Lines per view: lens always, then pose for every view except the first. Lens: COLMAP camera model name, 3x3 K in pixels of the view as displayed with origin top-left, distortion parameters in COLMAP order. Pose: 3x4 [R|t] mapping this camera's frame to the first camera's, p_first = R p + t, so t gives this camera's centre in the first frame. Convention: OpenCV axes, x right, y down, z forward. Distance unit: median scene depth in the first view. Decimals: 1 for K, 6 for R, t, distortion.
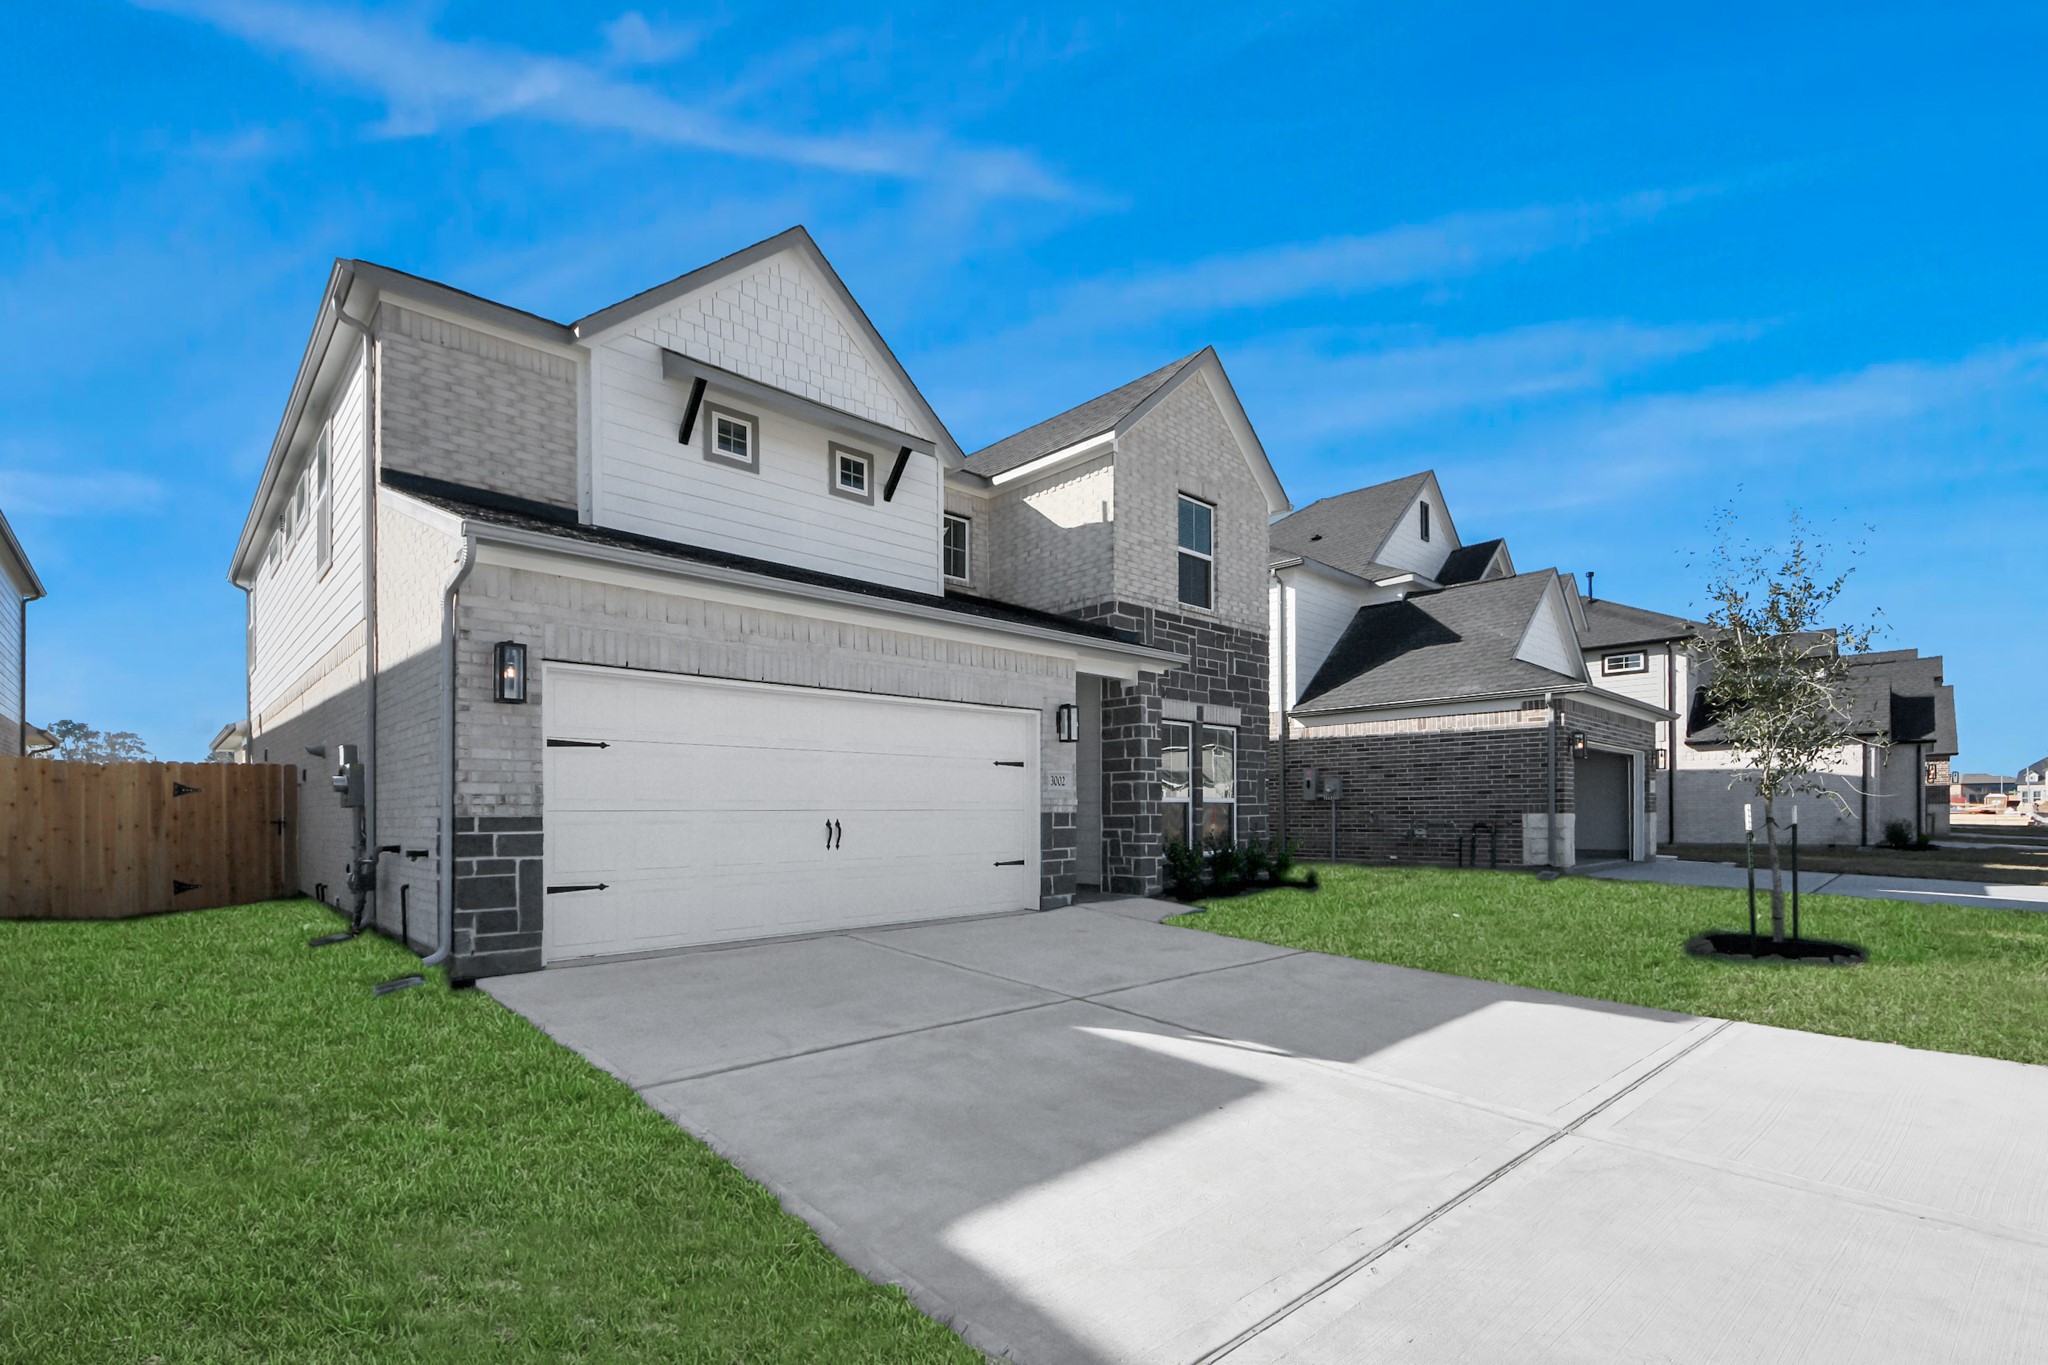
lens RADIAL K [[888.0, 0, 1023.5], [0, 888.0, 618.9], [0, 0, 1]] dist [-0.021149, -0.000112]
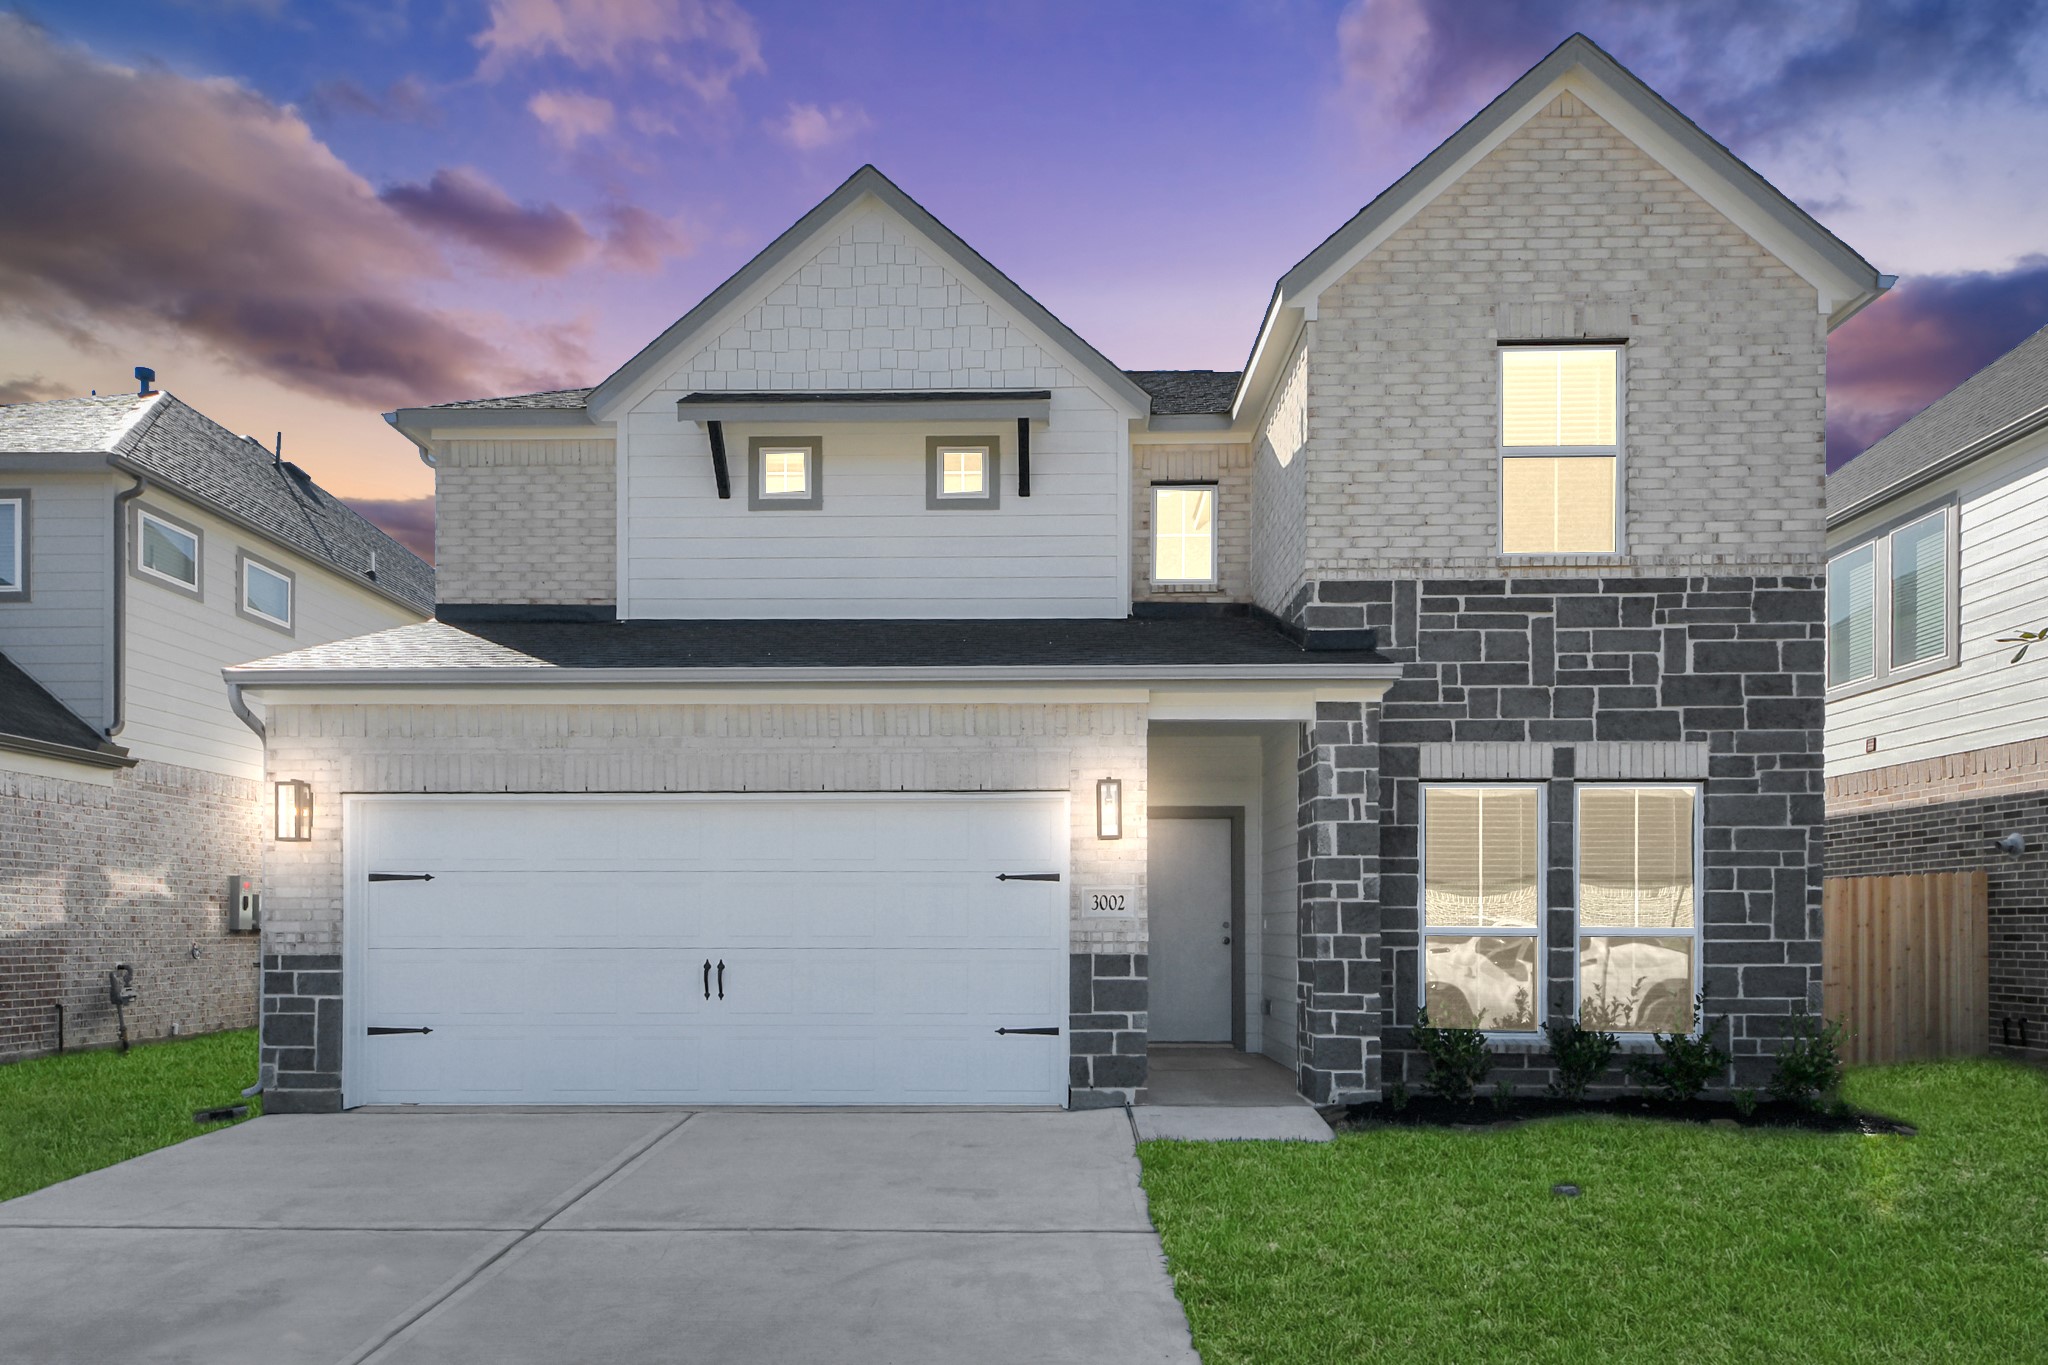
lens RADIAL K [[1249.5, 0, 1024.0], [0, 1249.5, 682.5], [0, 0, 1]] dist [0.003558, -0.000582]
pose [[0.711257, -0.123071, -0.692075, 0.665940], [0.144225, 0.989158, -0.027678, 0.049854], [0.687977, -0.080128, 0.721295, 0.369178]]
